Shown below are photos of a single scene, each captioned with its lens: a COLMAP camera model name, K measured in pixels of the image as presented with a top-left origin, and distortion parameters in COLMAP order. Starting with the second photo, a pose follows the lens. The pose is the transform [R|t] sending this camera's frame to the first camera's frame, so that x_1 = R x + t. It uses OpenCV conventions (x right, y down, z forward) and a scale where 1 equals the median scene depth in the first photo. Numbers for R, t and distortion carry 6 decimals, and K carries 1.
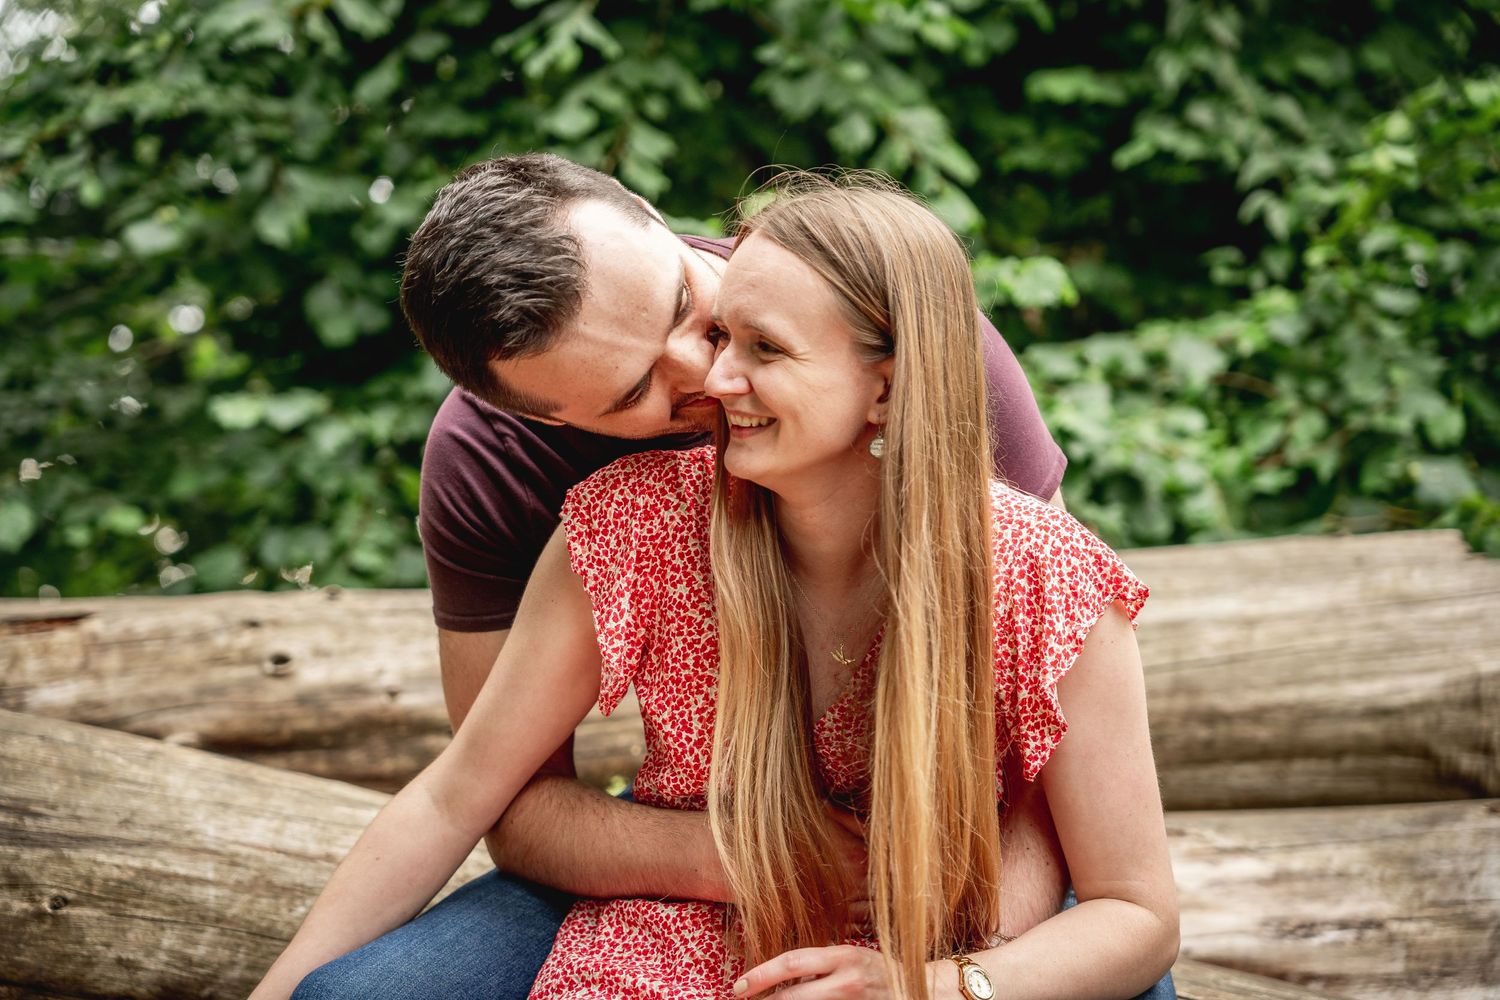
lens RADIAL K [[2819.4, 0, 752.0], [0, 2819.4, 476.1], [0, 0, 1]] dist [0.228805, 2.161745]
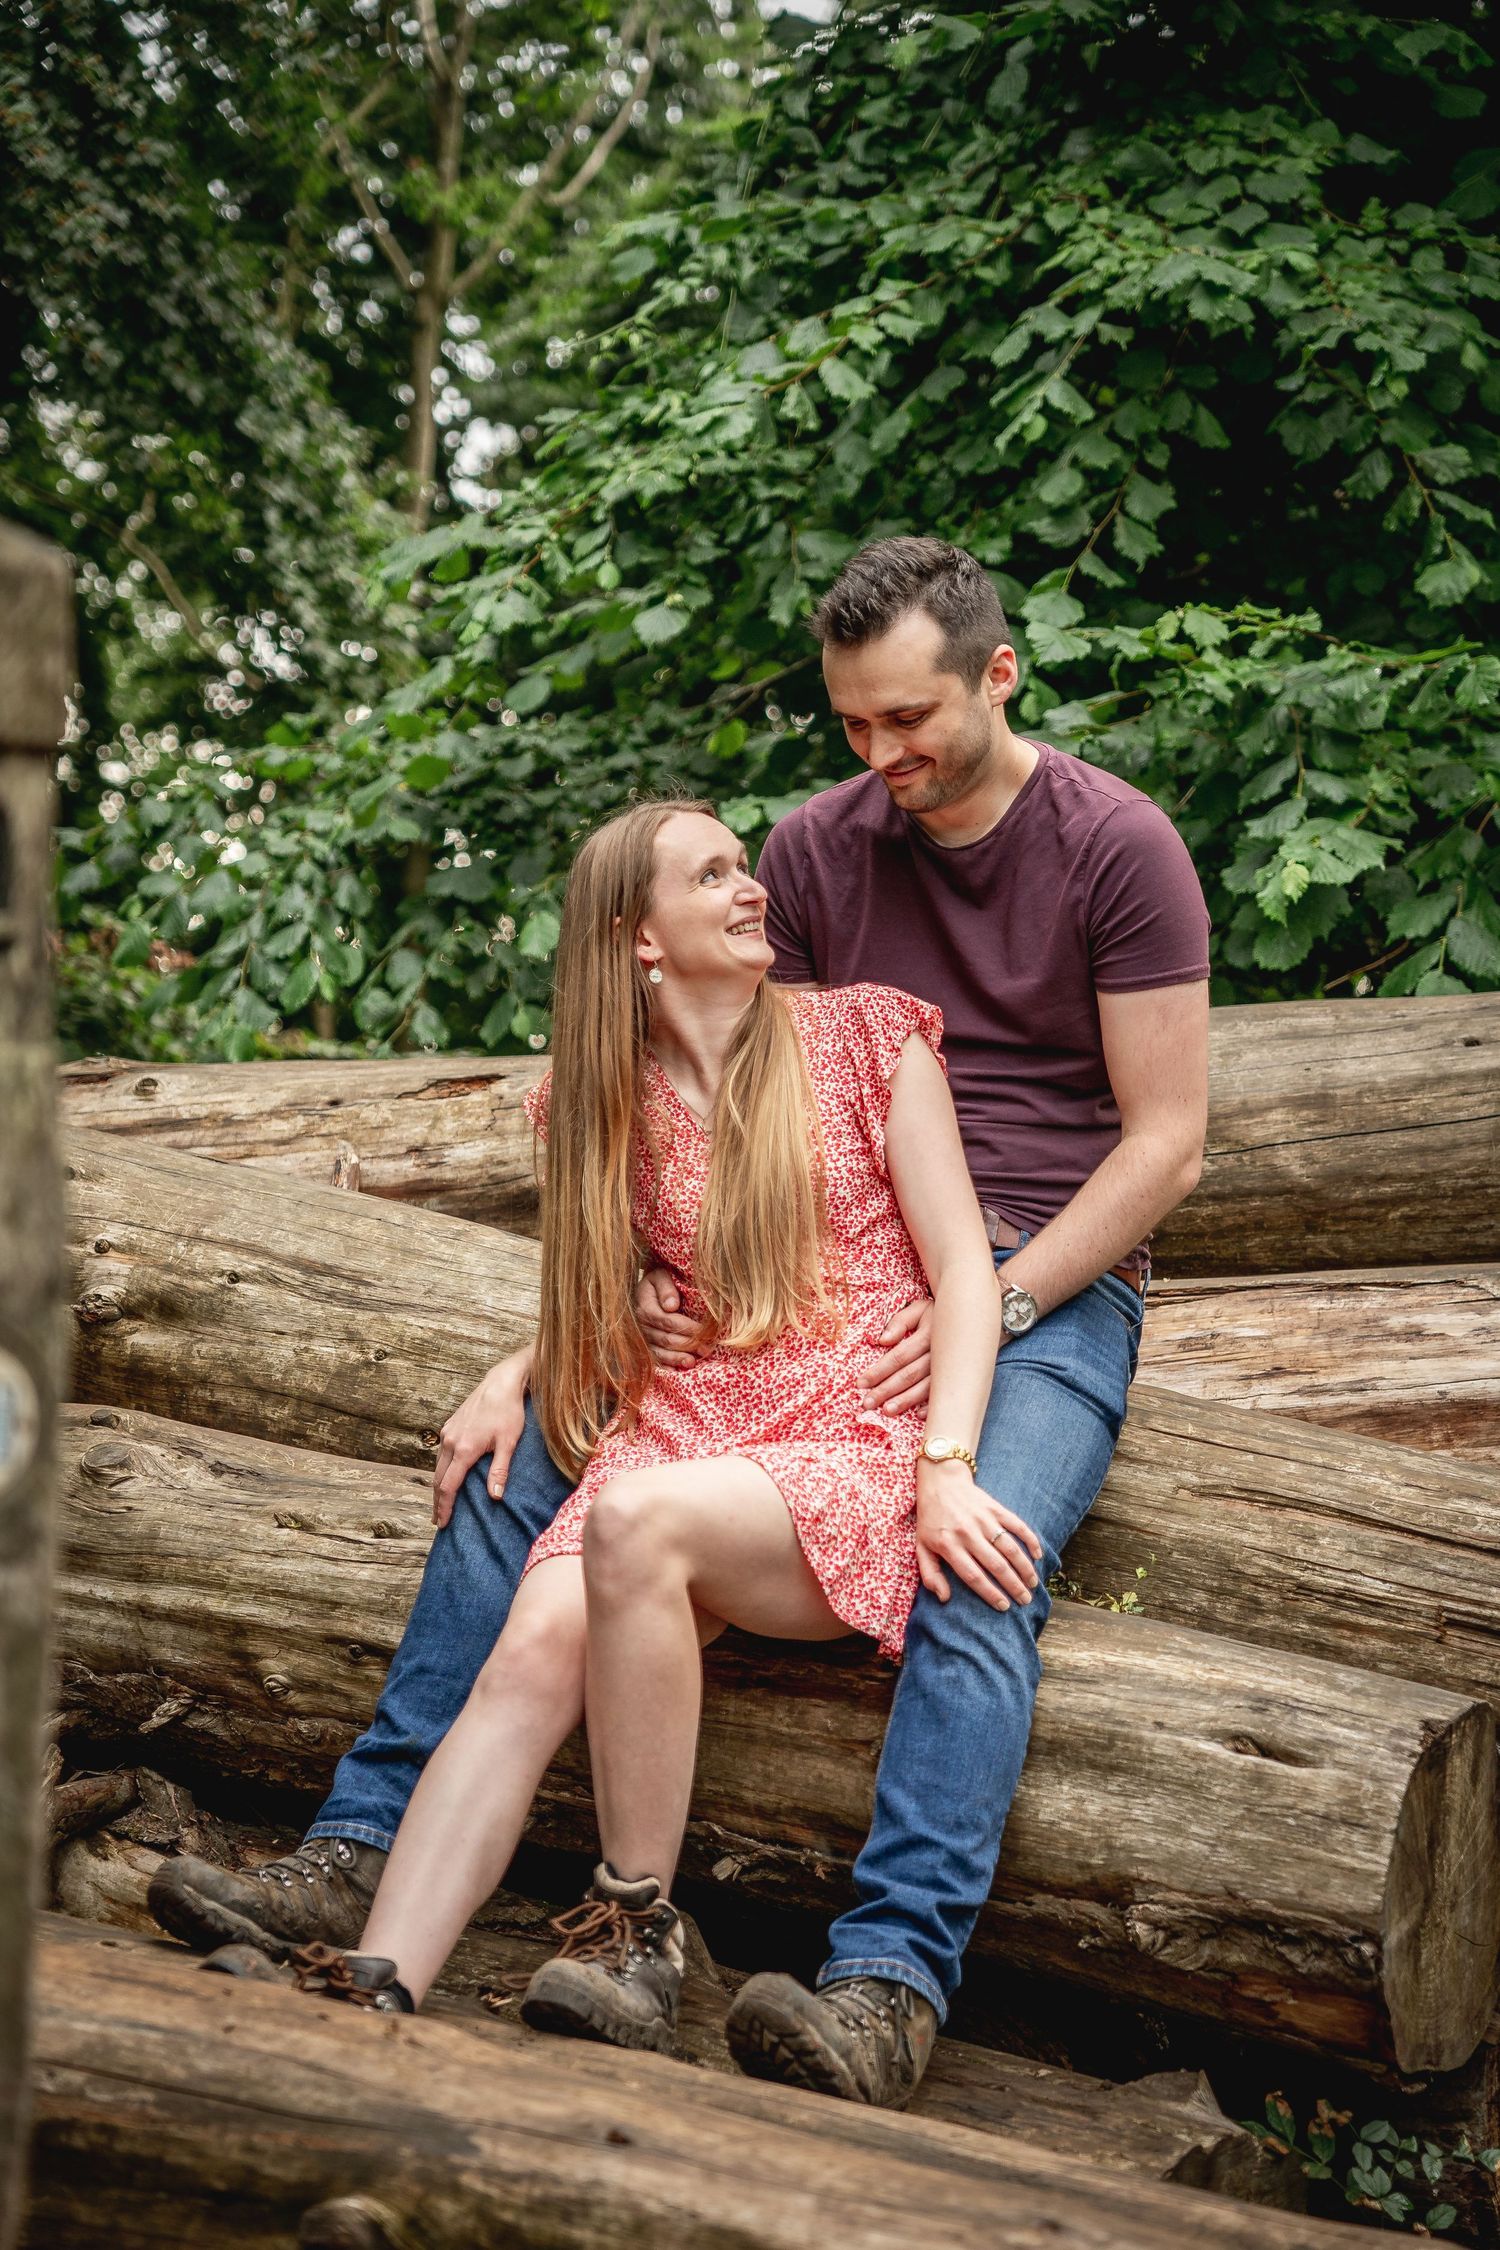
lens RADIAL K [[4294.1, 0, 717.4], [0, 4294.1, 1052.1], [0, 0, 1]] dist [0.318634, 0.050019]
pose [[0.953282, -0.019216, -0.301471, 0.464139], [0.050923, 0.993915, 0.097671, -0.158242], [0.297759, -0.108459, 0.948460, -0.713878]]
